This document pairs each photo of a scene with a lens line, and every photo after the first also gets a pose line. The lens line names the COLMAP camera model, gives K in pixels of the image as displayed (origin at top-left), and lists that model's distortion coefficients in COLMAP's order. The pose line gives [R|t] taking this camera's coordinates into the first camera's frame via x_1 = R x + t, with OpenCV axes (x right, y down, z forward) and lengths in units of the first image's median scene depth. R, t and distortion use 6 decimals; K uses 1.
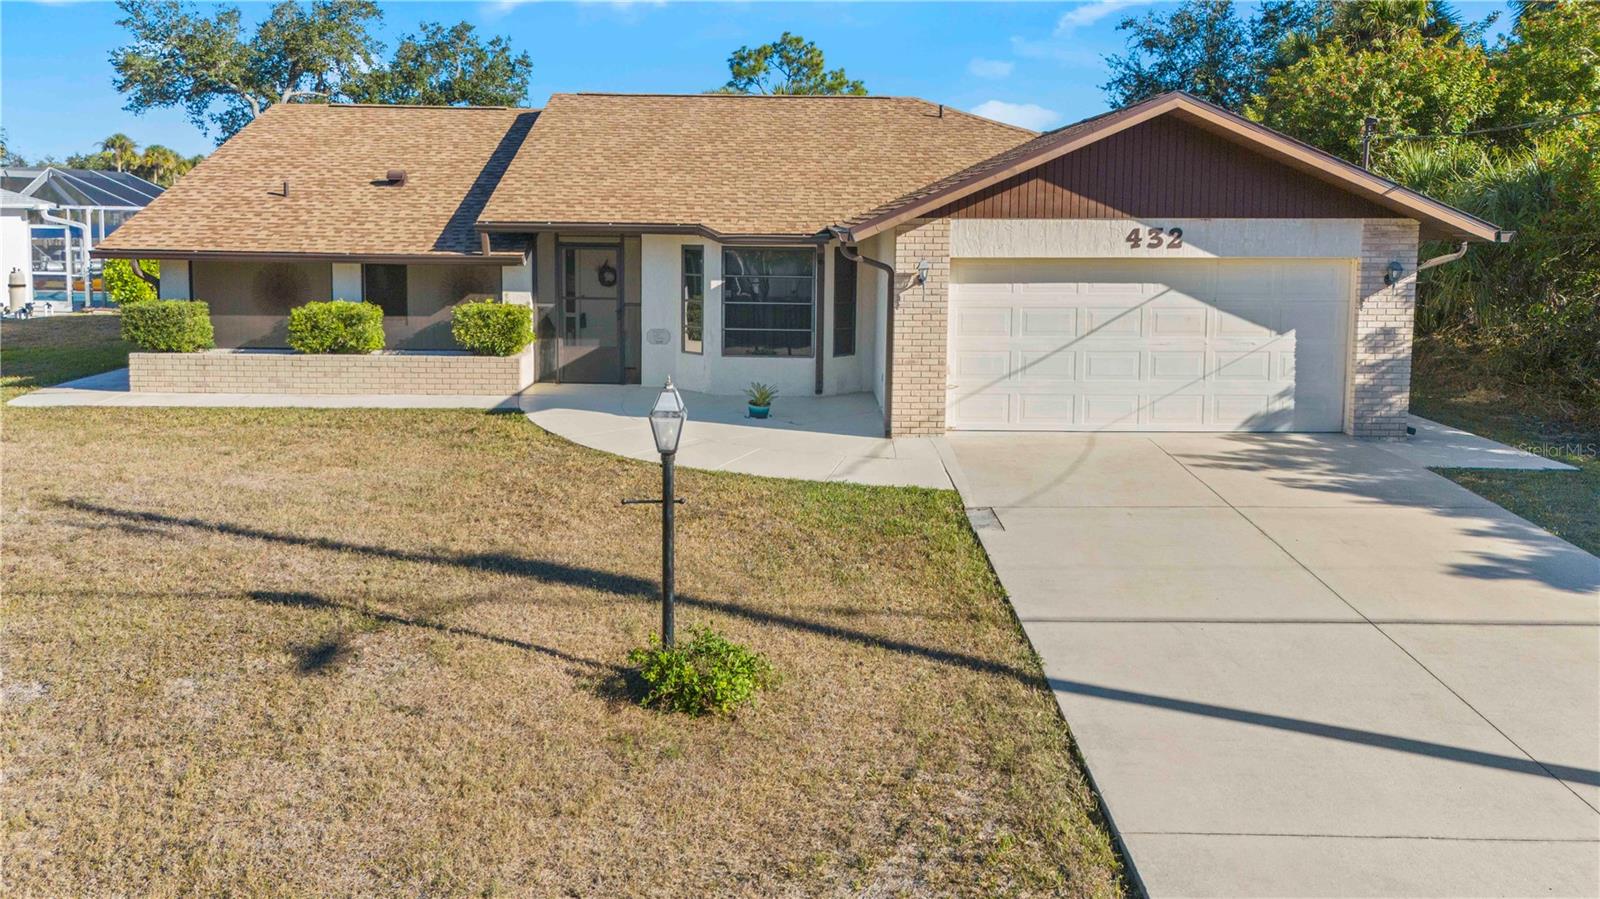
lens RADIAL K [[1348.0, 0, 802.8], [0, 1348.0, 404.1], [0, 0, 1]] dist [0.133924, -0.225015]
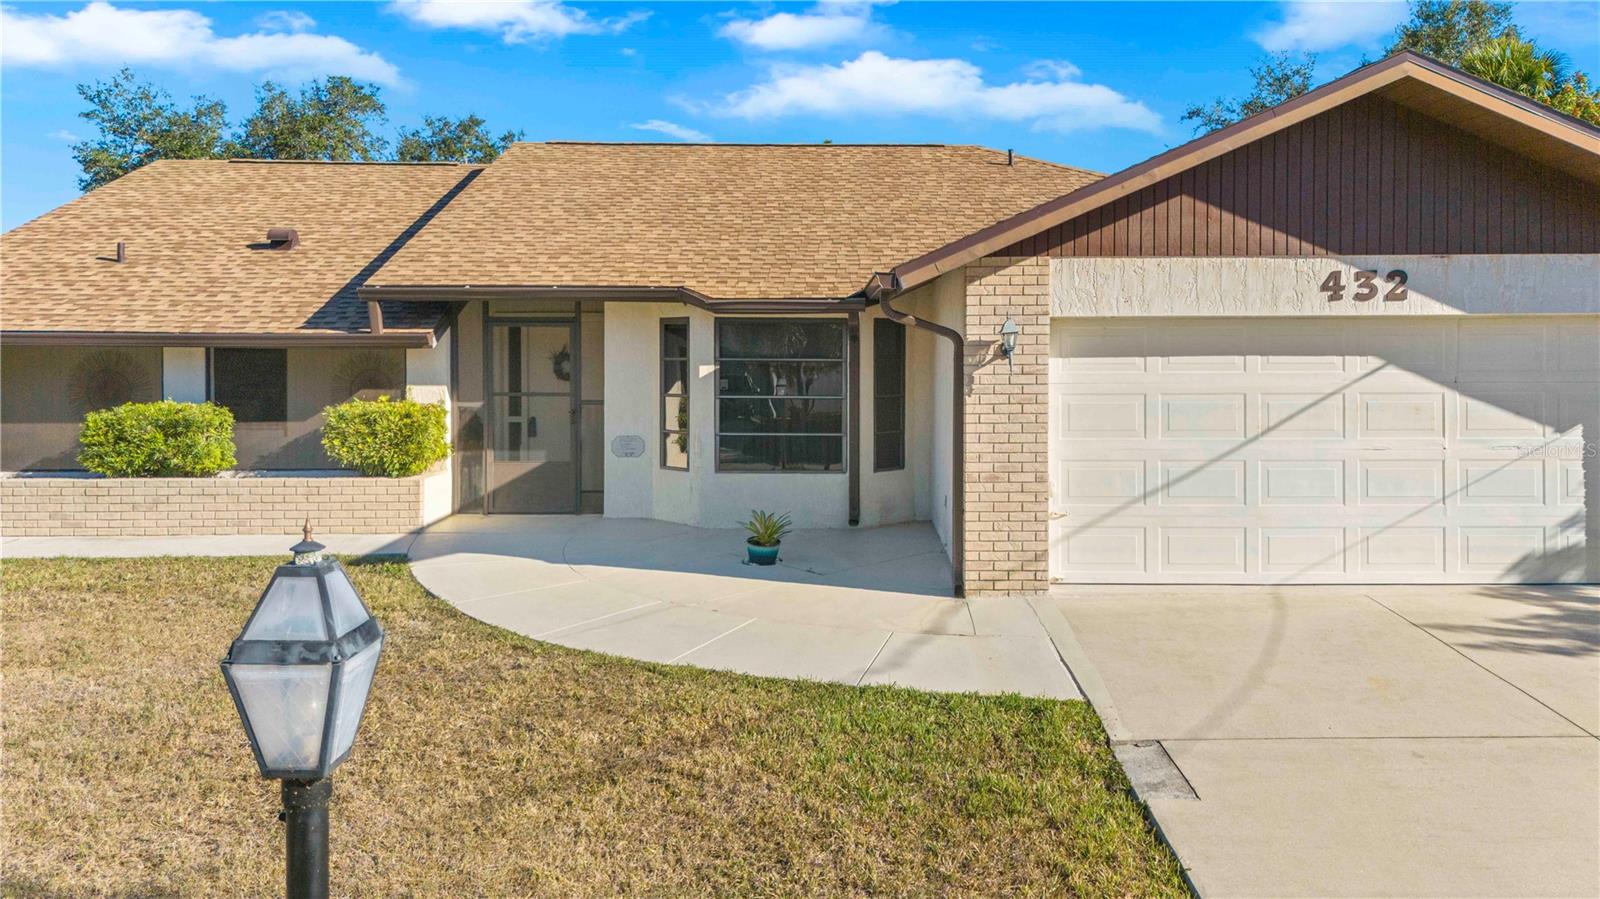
lens RADIAL K [[1348.0, 0, 802.8], [0, 1348.0, 404.1], [0, 0, 1]] dist [0.133924, -0.225015]
pose [[0.999311, -0.011836, -0.035190, 0.011298], [0.008665, 0.996000, -0.088936, -0.008630], [0.036102, 0.088570, 0.995415, 0.311531]]
